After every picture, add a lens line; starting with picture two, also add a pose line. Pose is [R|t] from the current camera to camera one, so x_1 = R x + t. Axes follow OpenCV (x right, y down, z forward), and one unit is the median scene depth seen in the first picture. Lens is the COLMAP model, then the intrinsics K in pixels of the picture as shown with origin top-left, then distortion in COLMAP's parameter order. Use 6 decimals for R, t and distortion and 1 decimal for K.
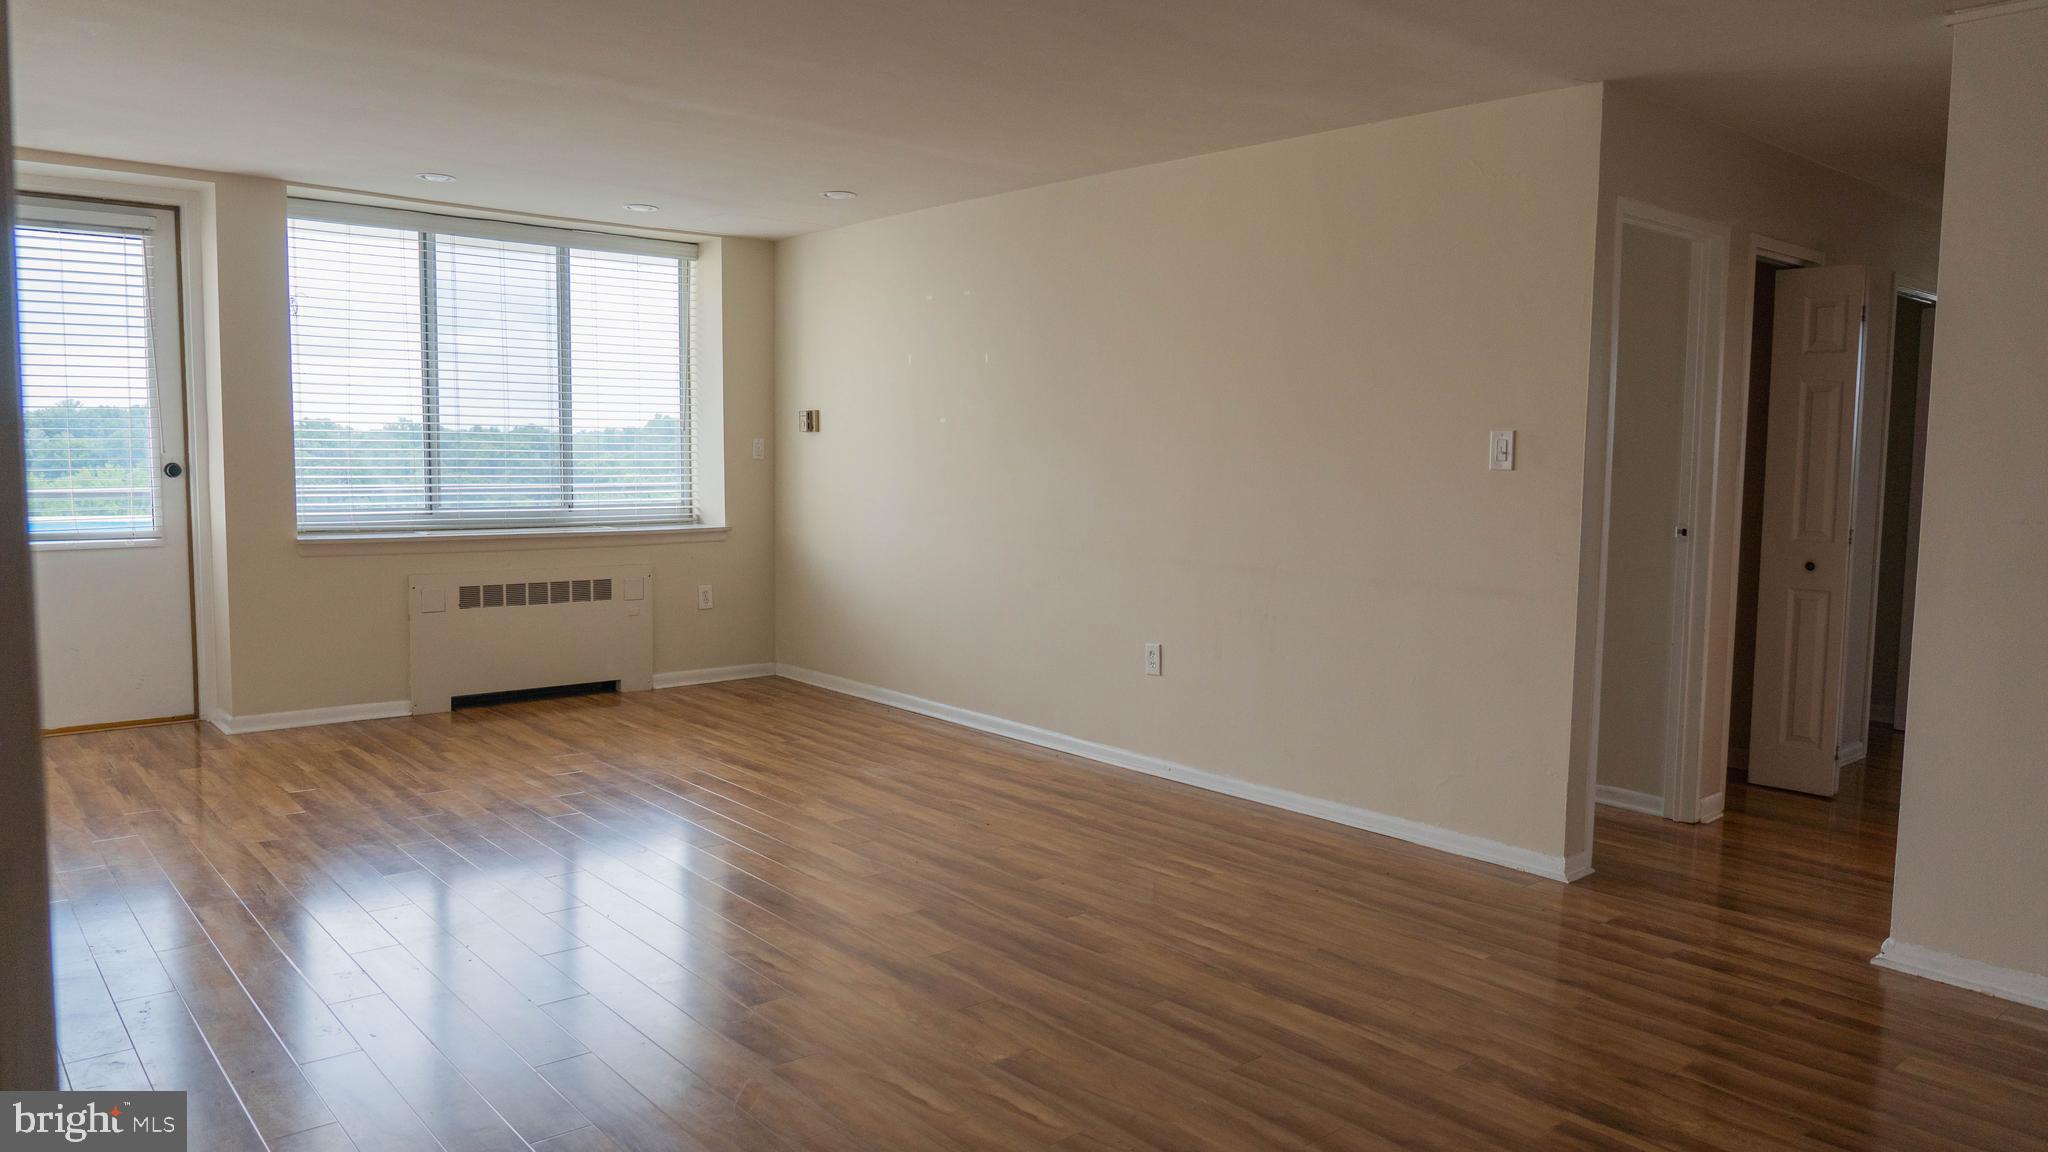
lens RADIAL K [[1433.9, 0, 1023.1], [0, 1433.9, 575.7], [0, 0, 1]] dist [0.005029, 0.002453]
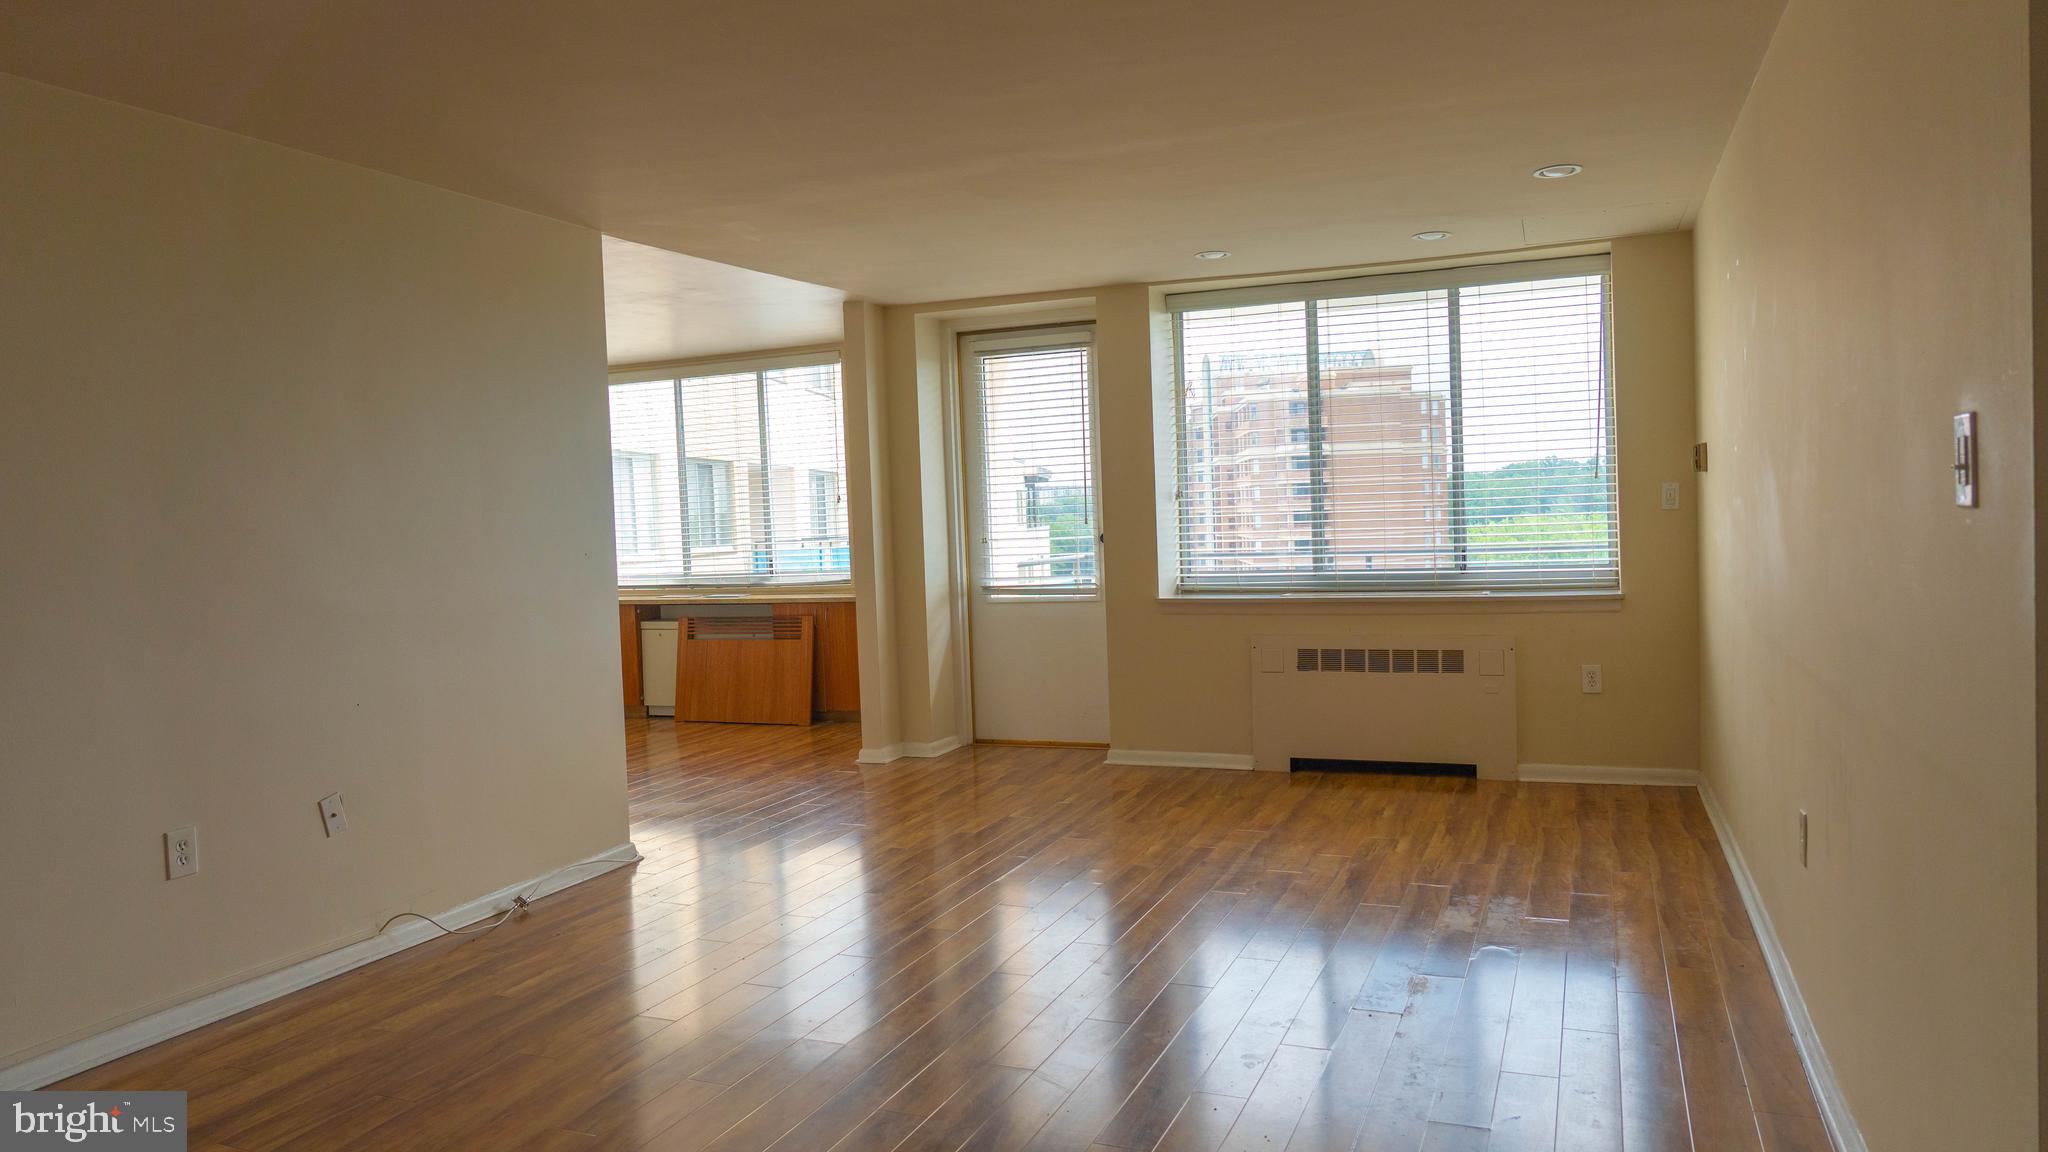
lens RADIAL K [[1433.9, 0, 1021.6], [0, 1433.9, 573.3], [0, 0, 1]] dist [0.005029, 0.002453]
pose [[0.431264, 0.009002, -0.902181, 0.406481], [-0.040827, 0.999121, -0.009547, -0.026275], [0.901301, 0.040950, 0.431253, 0.372174]]
